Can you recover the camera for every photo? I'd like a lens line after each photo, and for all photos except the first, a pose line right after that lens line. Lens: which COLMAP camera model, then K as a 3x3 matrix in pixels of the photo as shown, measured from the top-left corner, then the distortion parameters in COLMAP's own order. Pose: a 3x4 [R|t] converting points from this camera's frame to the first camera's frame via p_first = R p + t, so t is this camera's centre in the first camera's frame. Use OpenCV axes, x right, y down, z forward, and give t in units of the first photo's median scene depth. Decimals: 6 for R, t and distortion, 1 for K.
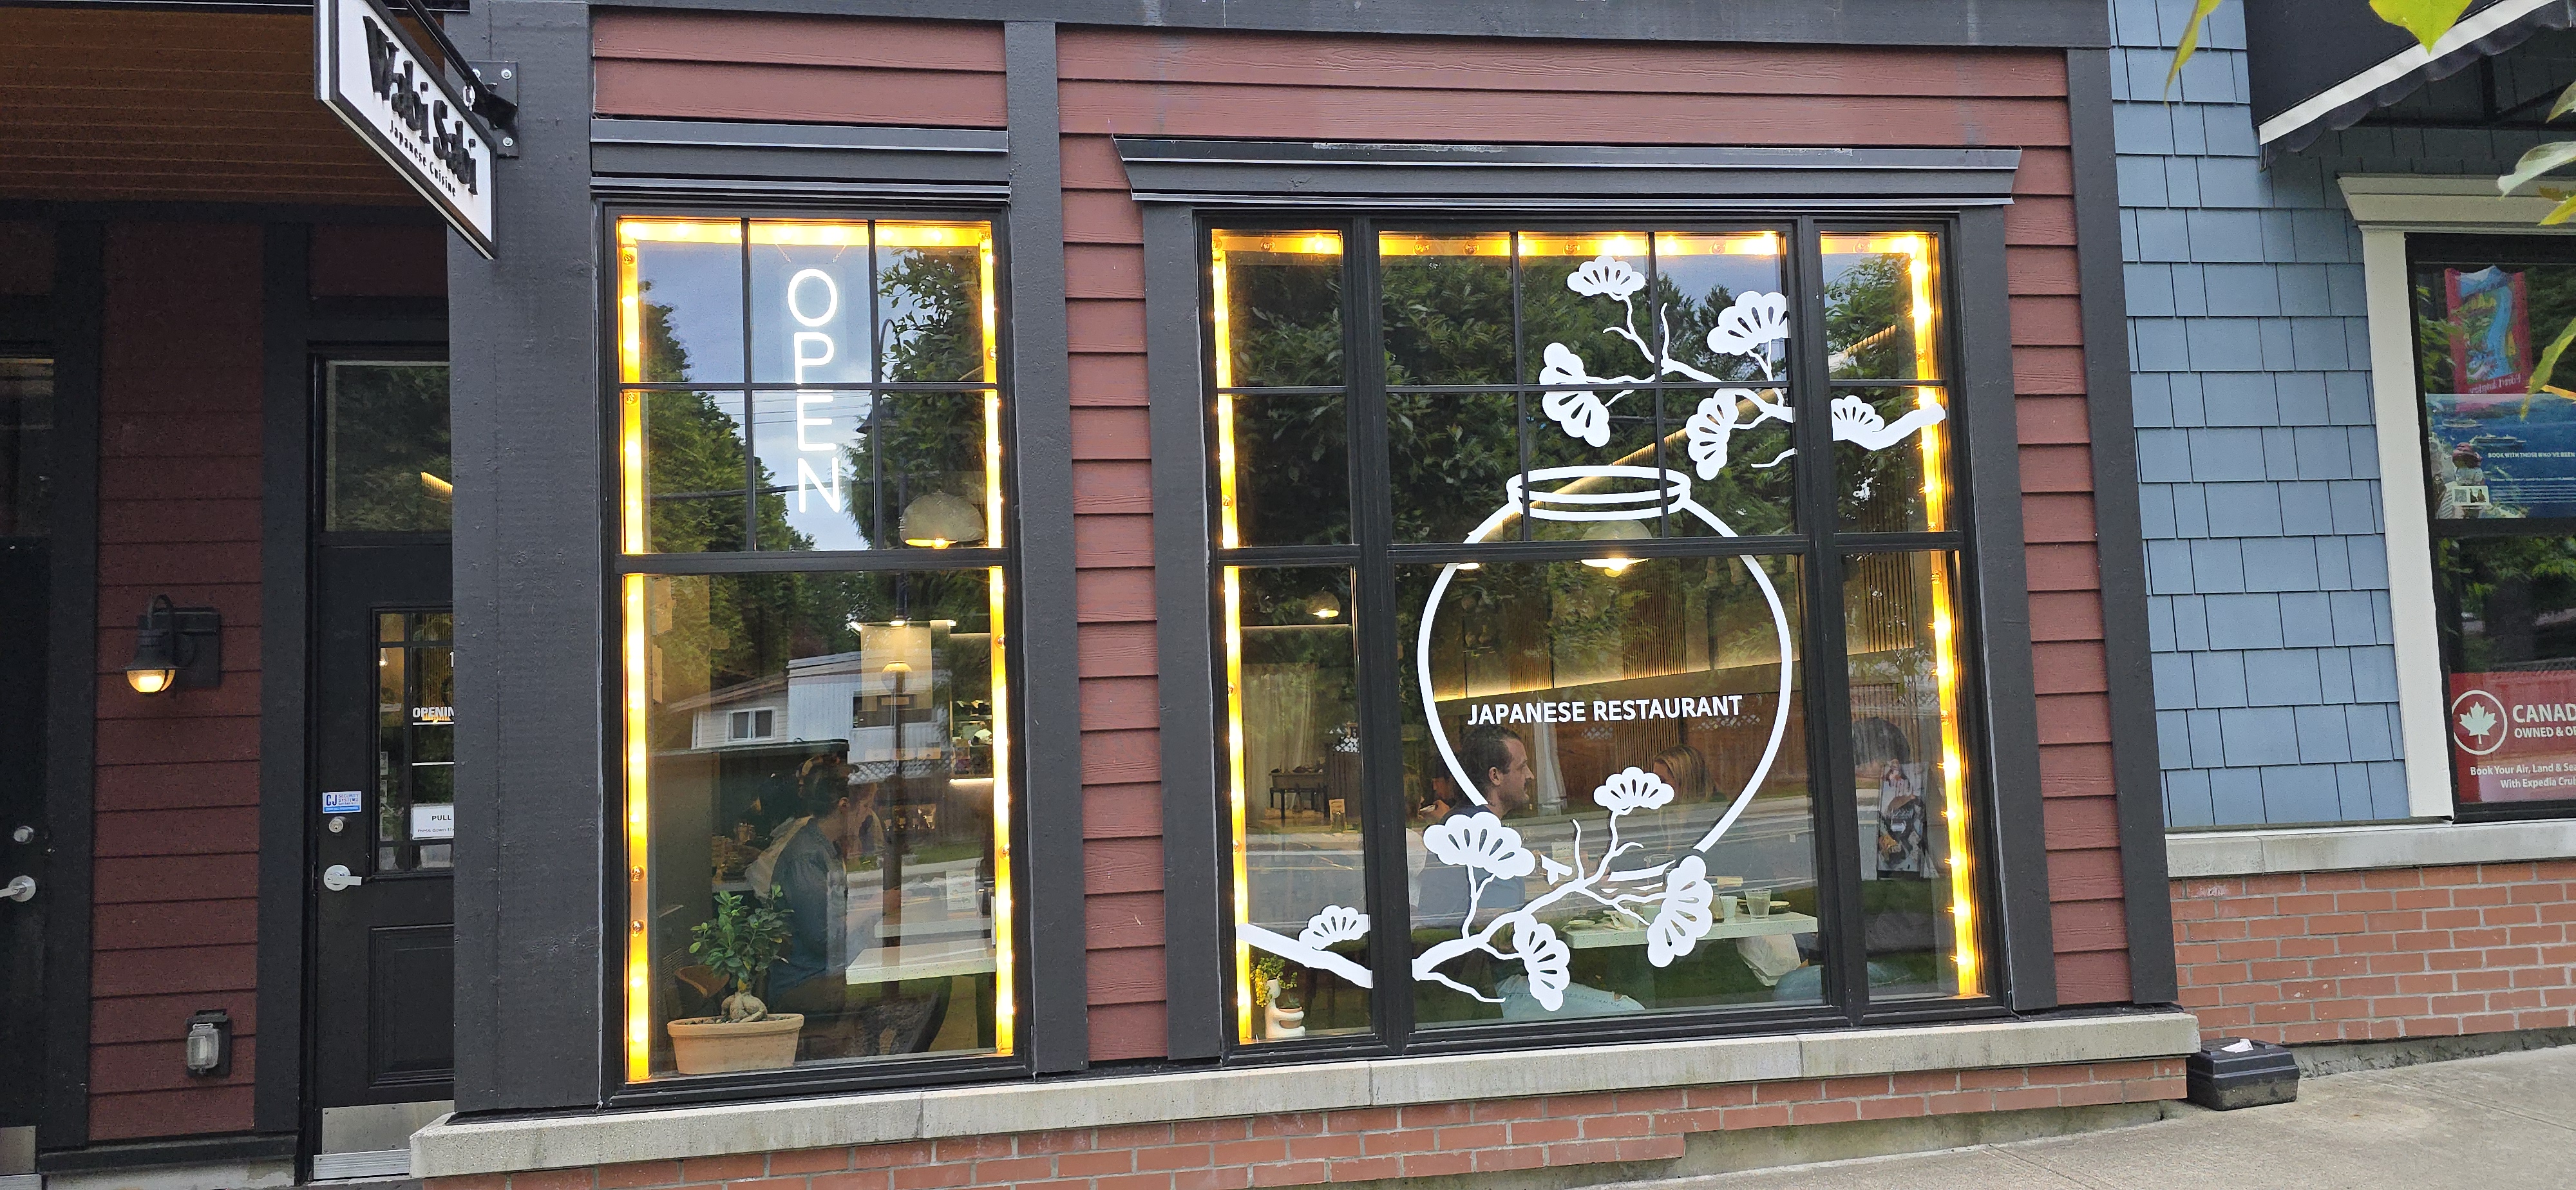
lens RADIAL K [[1768.5, 0, 1317.5], [0, 1768.5, 611.2], [0, 0, 1]] dist [0.058024, -0.072390]
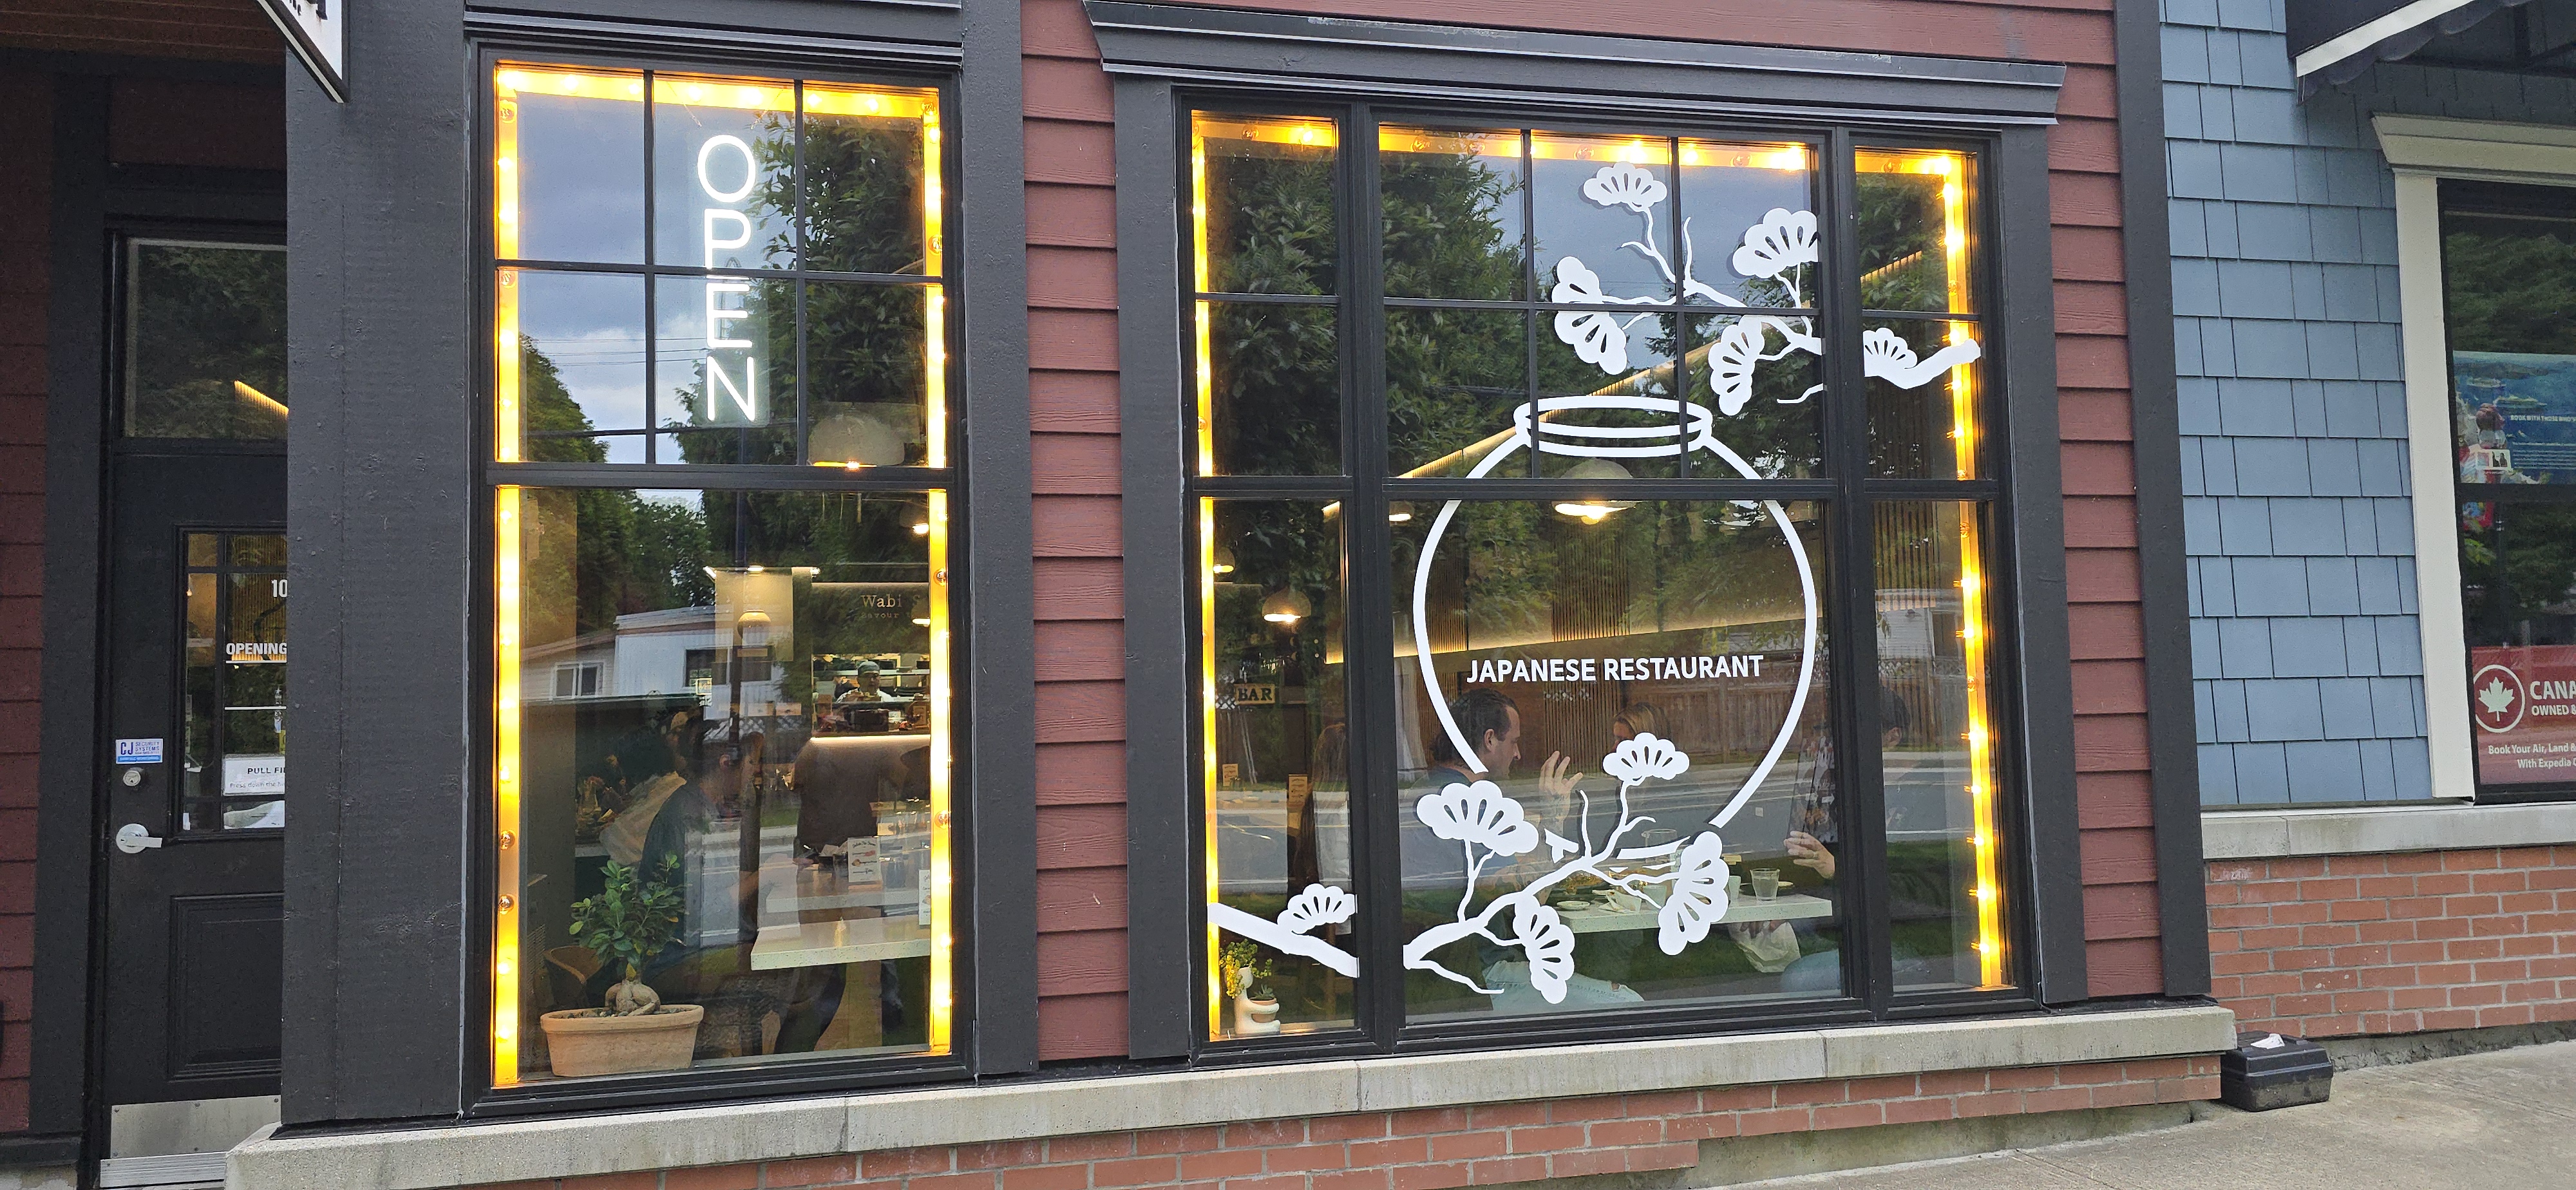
lens RADIAL K [[1773.4, 0, 1288.0], [0, 1773.4, 595.0], [0, 0, 1]] dist [0.048196, -0.055717]
pose [[0.996894, 0.020760, 0.075964, -0.071672], [-0.021545, 0.999722, 0.009534, 0.013520], [-0.075745, -0.011141, 0.997065, 0.115624]]
